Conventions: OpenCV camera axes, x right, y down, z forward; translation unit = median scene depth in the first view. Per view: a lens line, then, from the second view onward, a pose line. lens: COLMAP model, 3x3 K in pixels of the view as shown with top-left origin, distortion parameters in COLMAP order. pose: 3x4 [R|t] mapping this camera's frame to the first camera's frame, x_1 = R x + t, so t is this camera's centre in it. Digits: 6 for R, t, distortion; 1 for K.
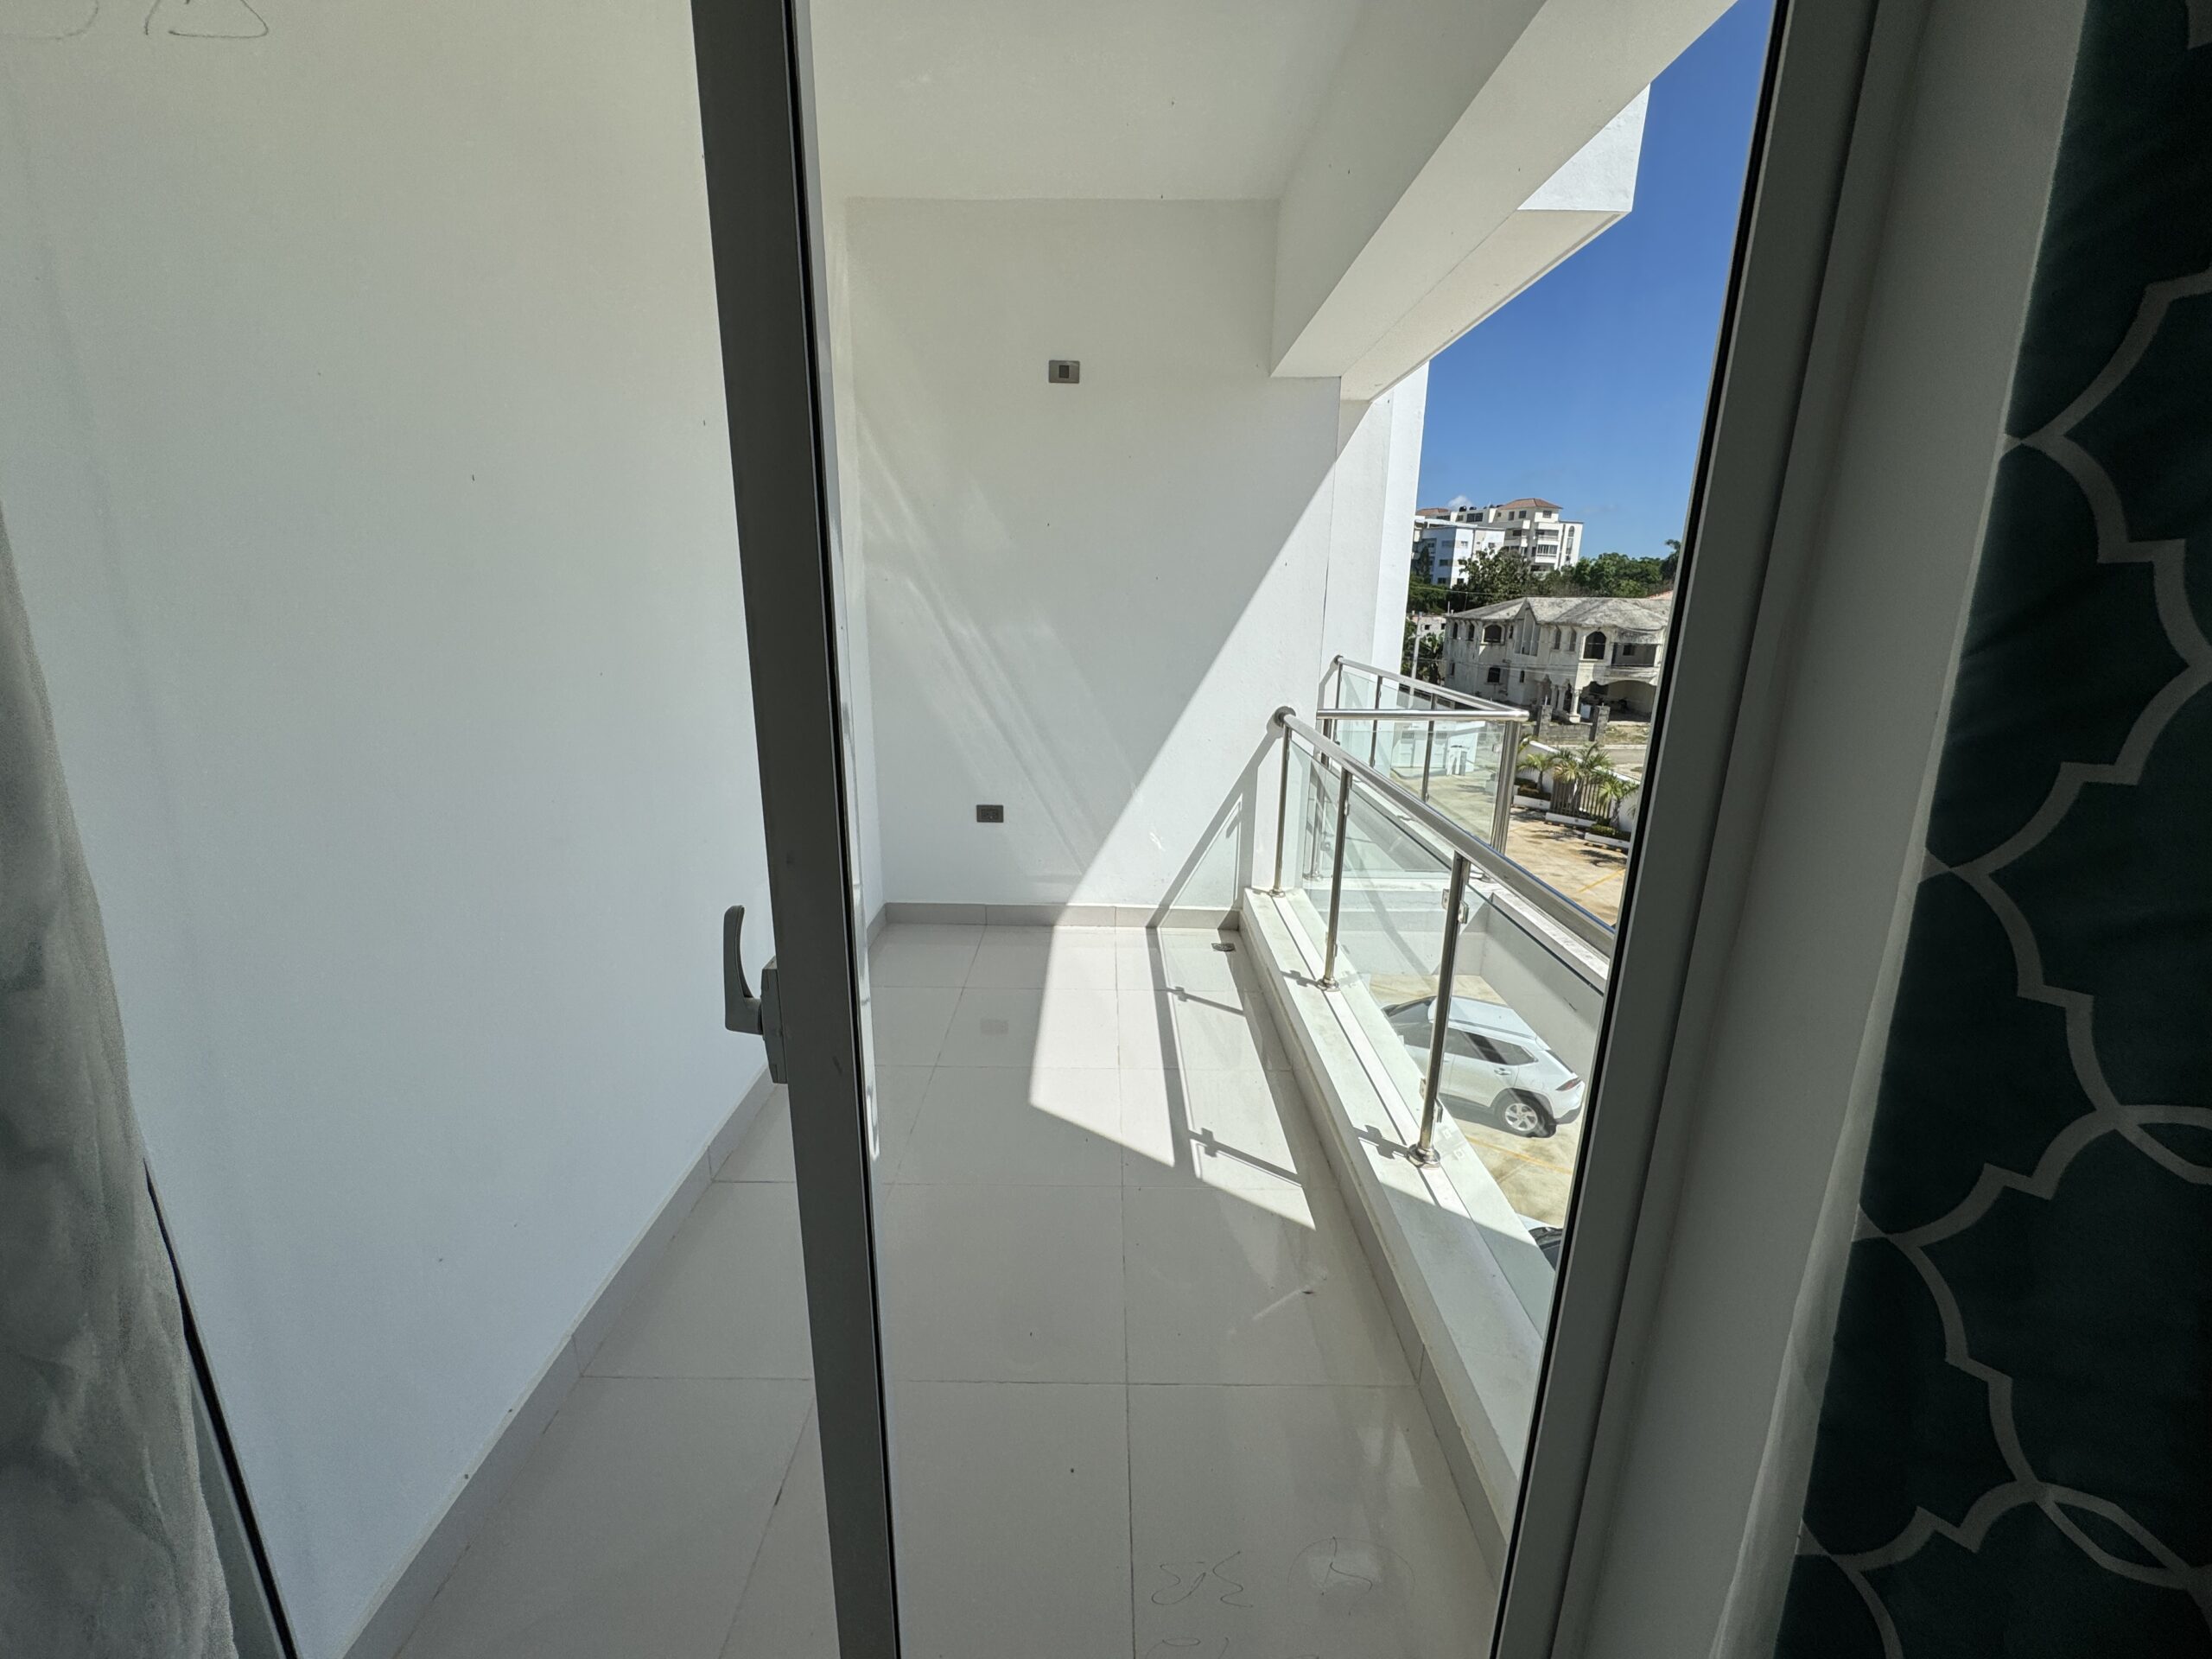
lens RADIAL K [[883.1, 0, 1108.1], [0, 883.1, 829.8], [0, 0, 1]] dist [-0.002524, 0.000398]
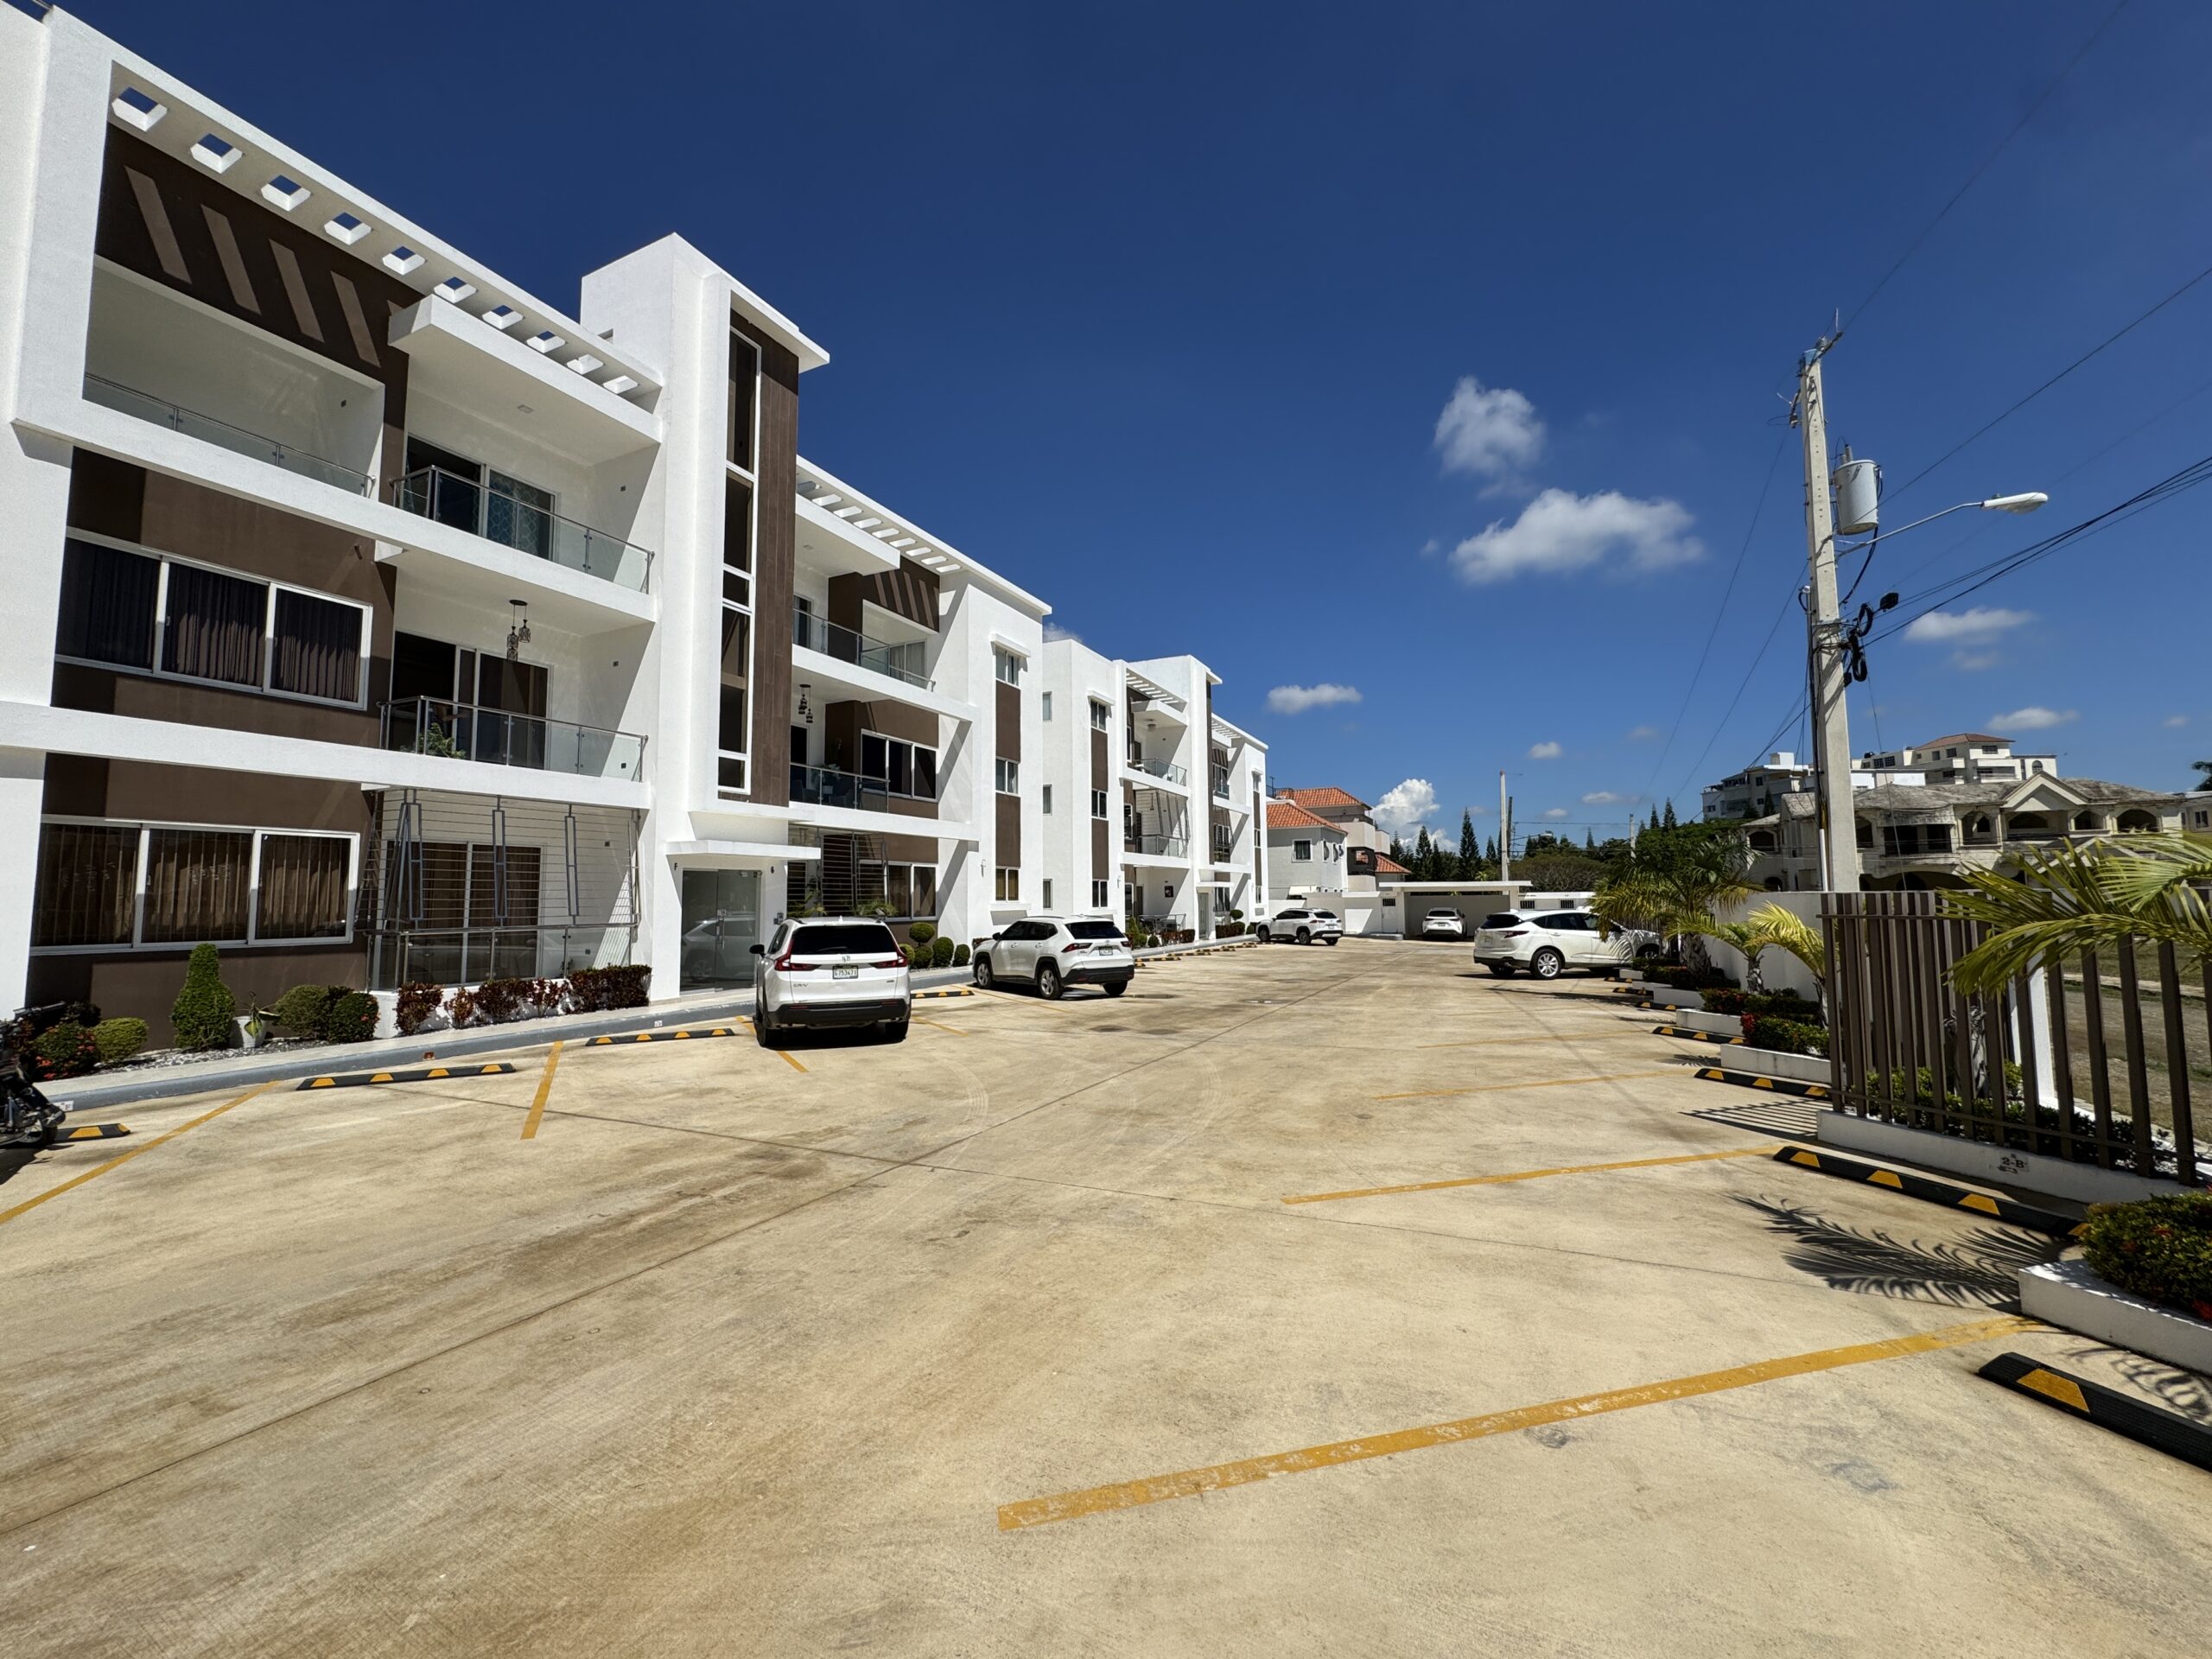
lens RADIAL K [[883.1, 0, 1108.1], [0, 883.1, 829.8], [0, 0, 1]] dist [-0.002524, 0.000398]
pose [[0.907719, -0.051616, -0.416392, 0.144498], [-0.091350, 0.944287, -0.316193, 0.069017], [0.409513, 0.325052, 0.852432, -0.006782]]
